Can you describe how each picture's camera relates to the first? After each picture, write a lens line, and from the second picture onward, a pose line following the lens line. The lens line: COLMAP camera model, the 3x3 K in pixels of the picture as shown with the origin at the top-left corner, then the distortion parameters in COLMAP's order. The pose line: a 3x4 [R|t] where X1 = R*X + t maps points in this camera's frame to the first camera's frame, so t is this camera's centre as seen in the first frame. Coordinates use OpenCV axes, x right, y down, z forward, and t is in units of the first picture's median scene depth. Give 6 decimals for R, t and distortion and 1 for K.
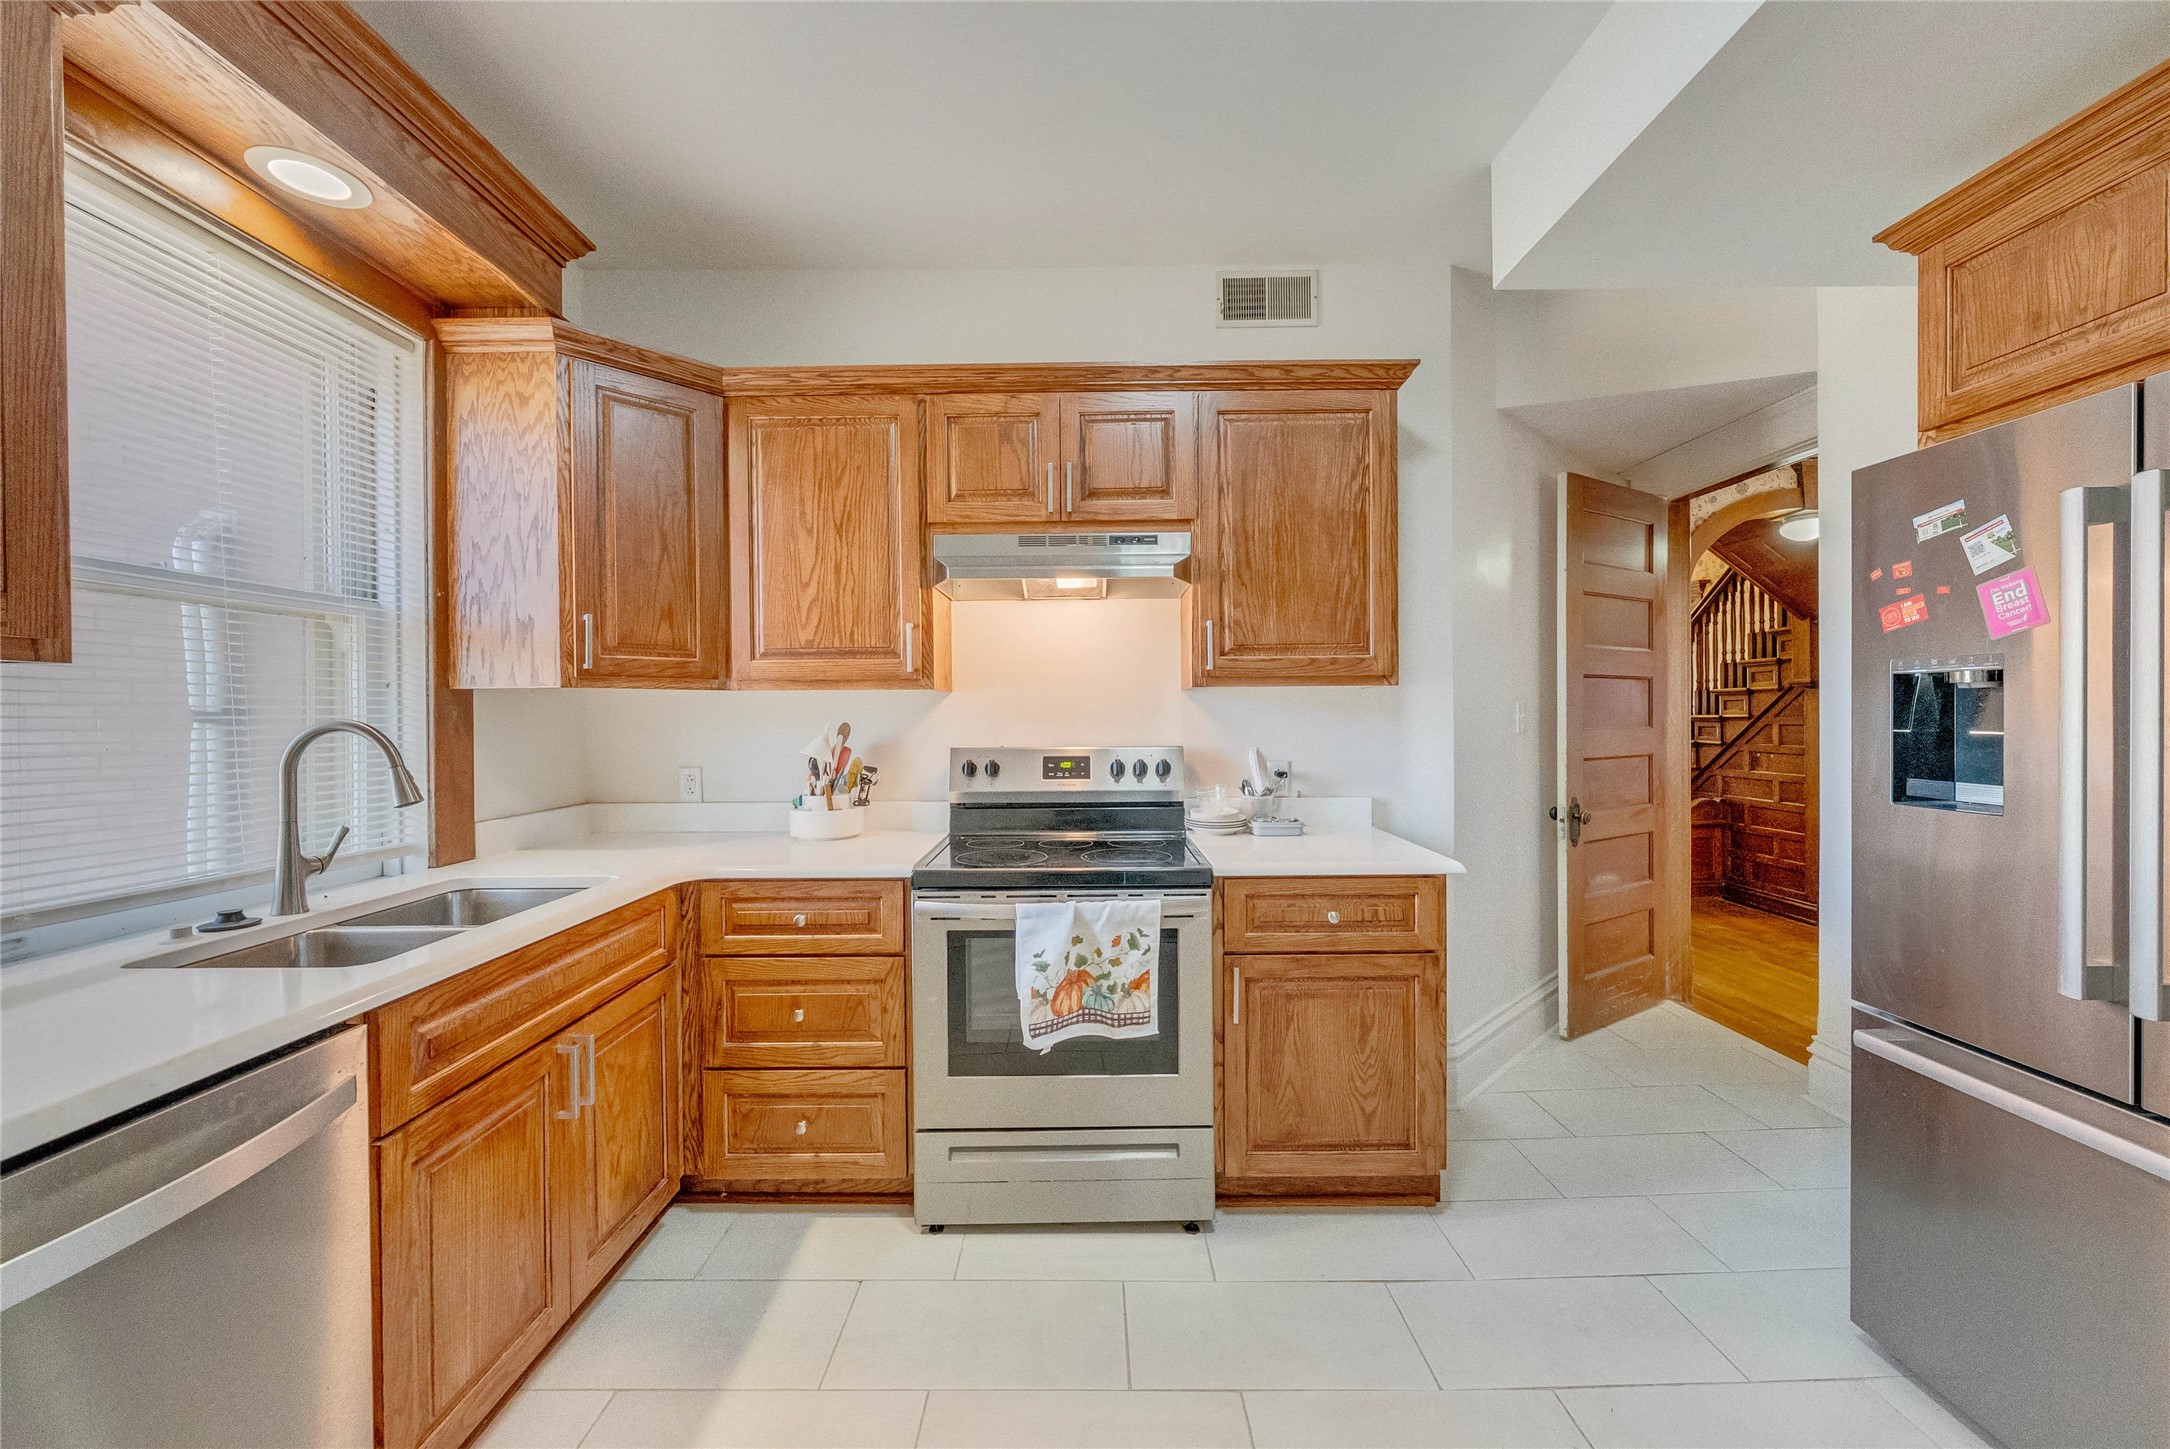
lens RADIAL K [[802.9, 0, 1088.5], [0, 802.9, 717.8], [0, 0, 1]] dist [-0.000986, -0.000479]
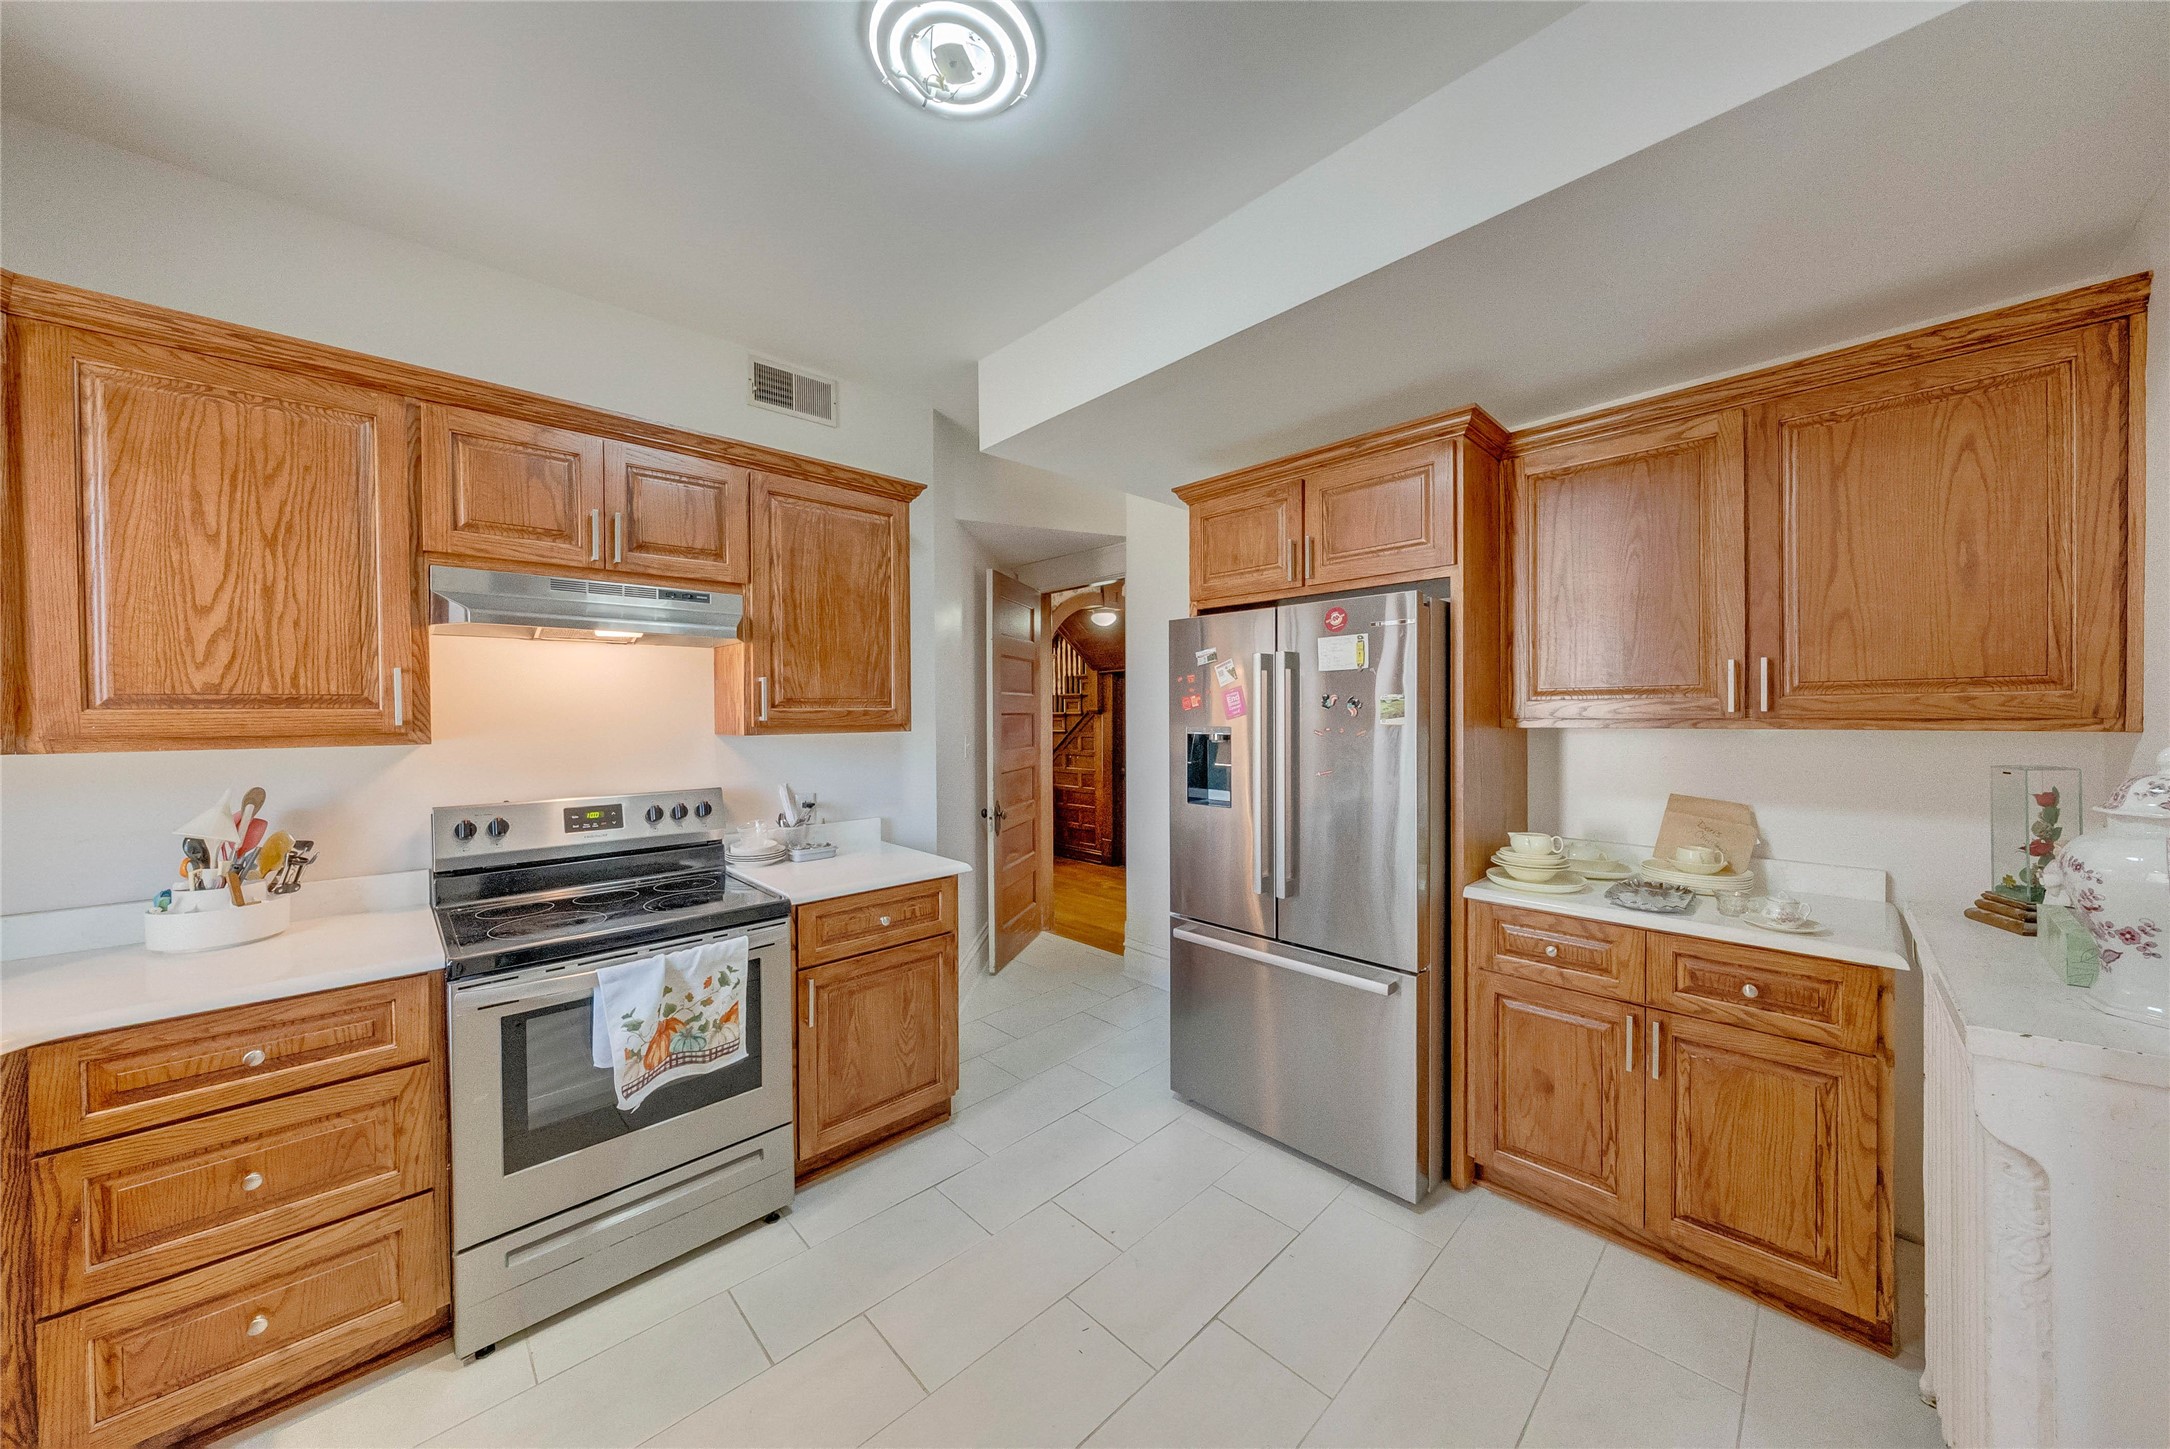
lens RADIAL K [[737.2, 0, 1077.6], [0, 737.2, 719.1], [0, 0, 1]] dist [-0.004346, 0.000442]
pose [[0.729130, -0.006069, 0.684348, -0.233020], [0.006027, 0.999979, 0.002446, -0.062116], [-0.684348, 0.002341, 0.729151, -0.049258]]
